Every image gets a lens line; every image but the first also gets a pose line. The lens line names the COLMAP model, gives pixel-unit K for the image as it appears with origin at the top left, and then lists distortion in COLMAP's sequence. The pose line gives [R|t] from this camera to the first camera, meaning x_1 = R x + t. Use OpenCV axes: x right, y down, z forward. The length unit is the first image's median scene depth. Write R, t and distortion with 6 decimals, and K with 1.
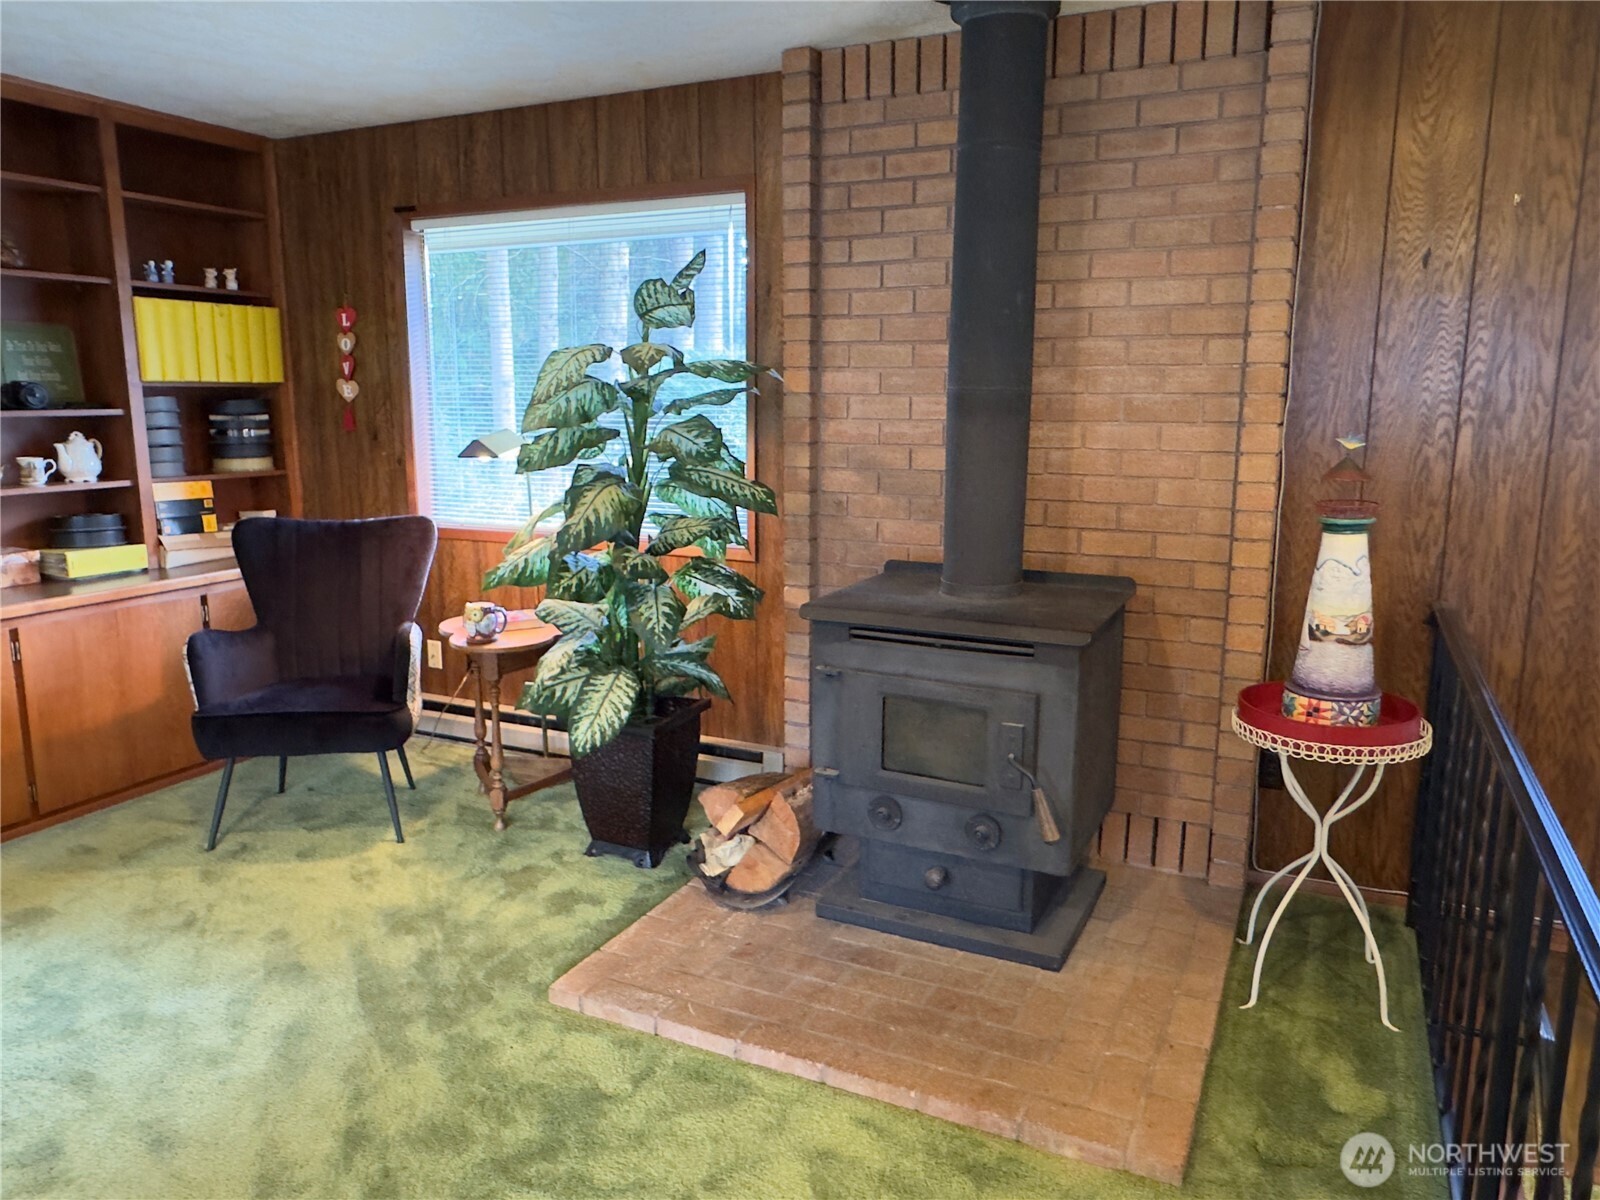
lens RADIAL K [[1121.9, 0, 799.8], [0, 1121.9, 599.6], [0, 0, 1]] dist [-0.011449, 0.008710]
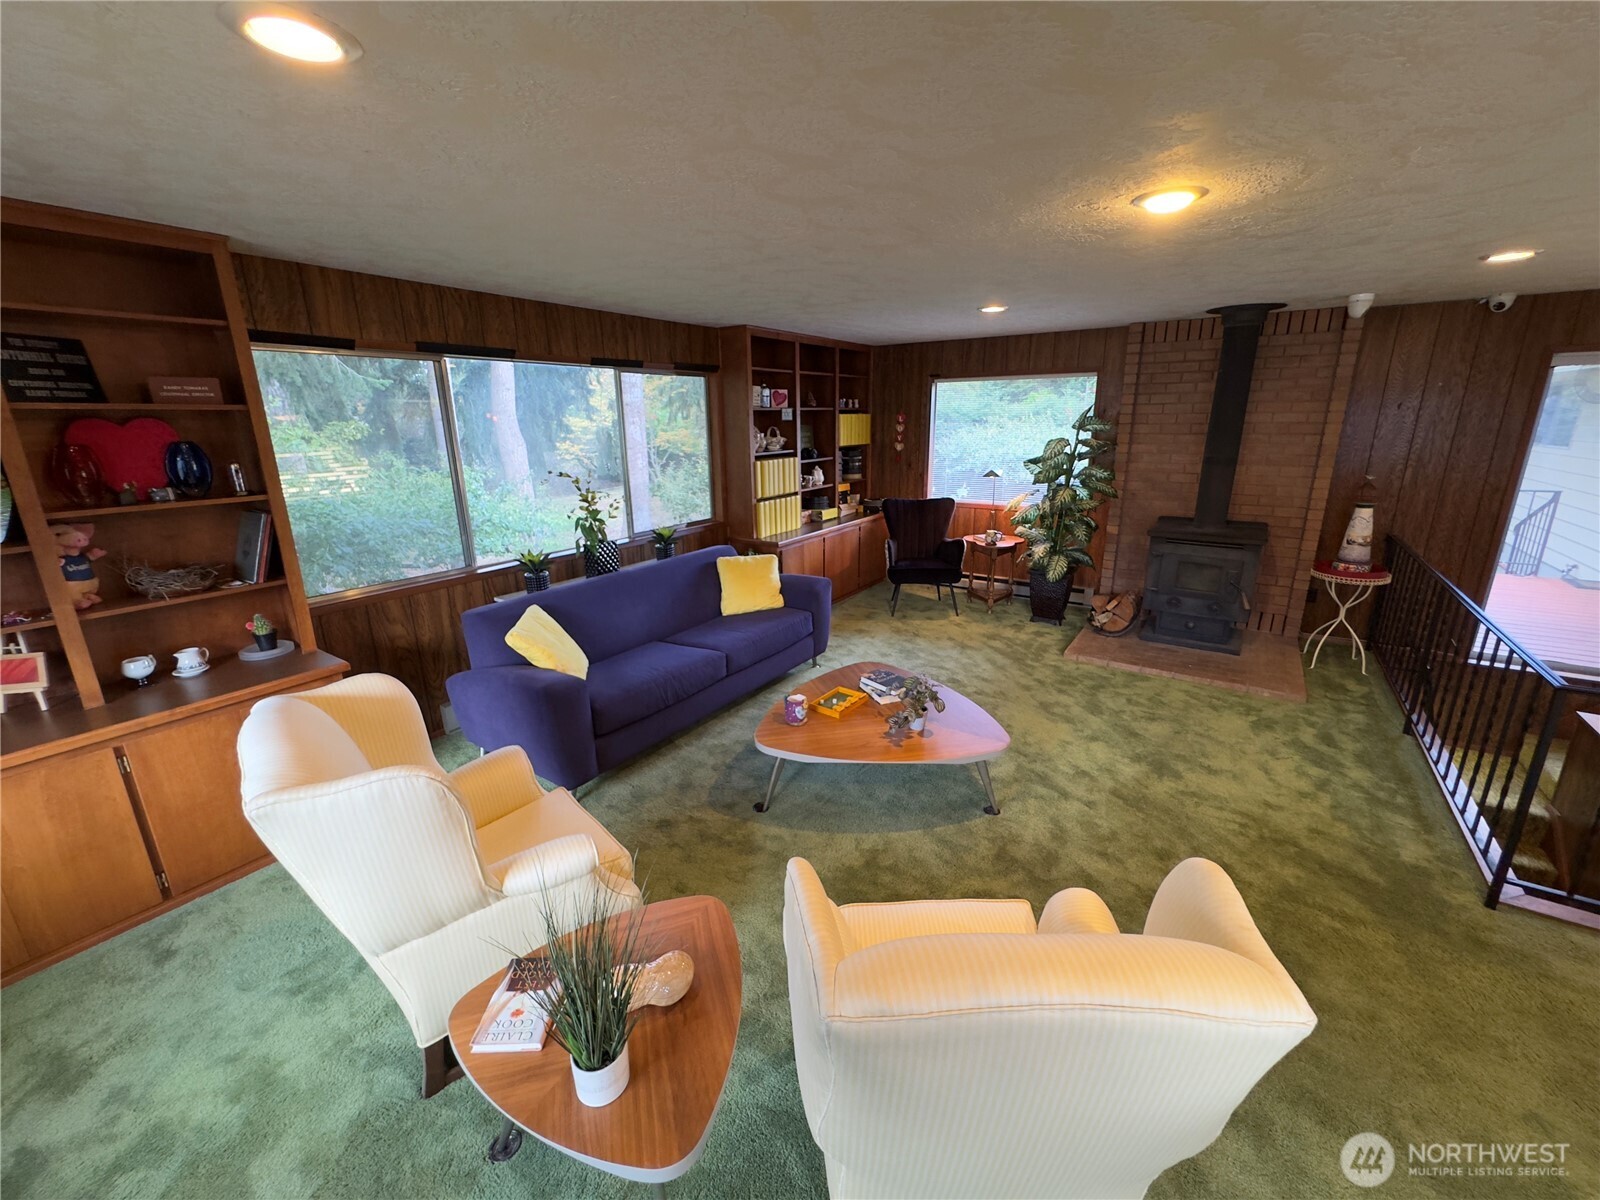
lens RADIAL K [[646.4, 0, 796.5], [0, 646.4, 598.2], [0, 0, 1]] dist [-0.003268, -0.000888]
pose [[0.988065, 0.025850, -0.151852, -0.601691], [-0.011583, 0.995496, 0.094098, 0.029205], [0.153600, -0.091216, 0.983914, -0.761234]]
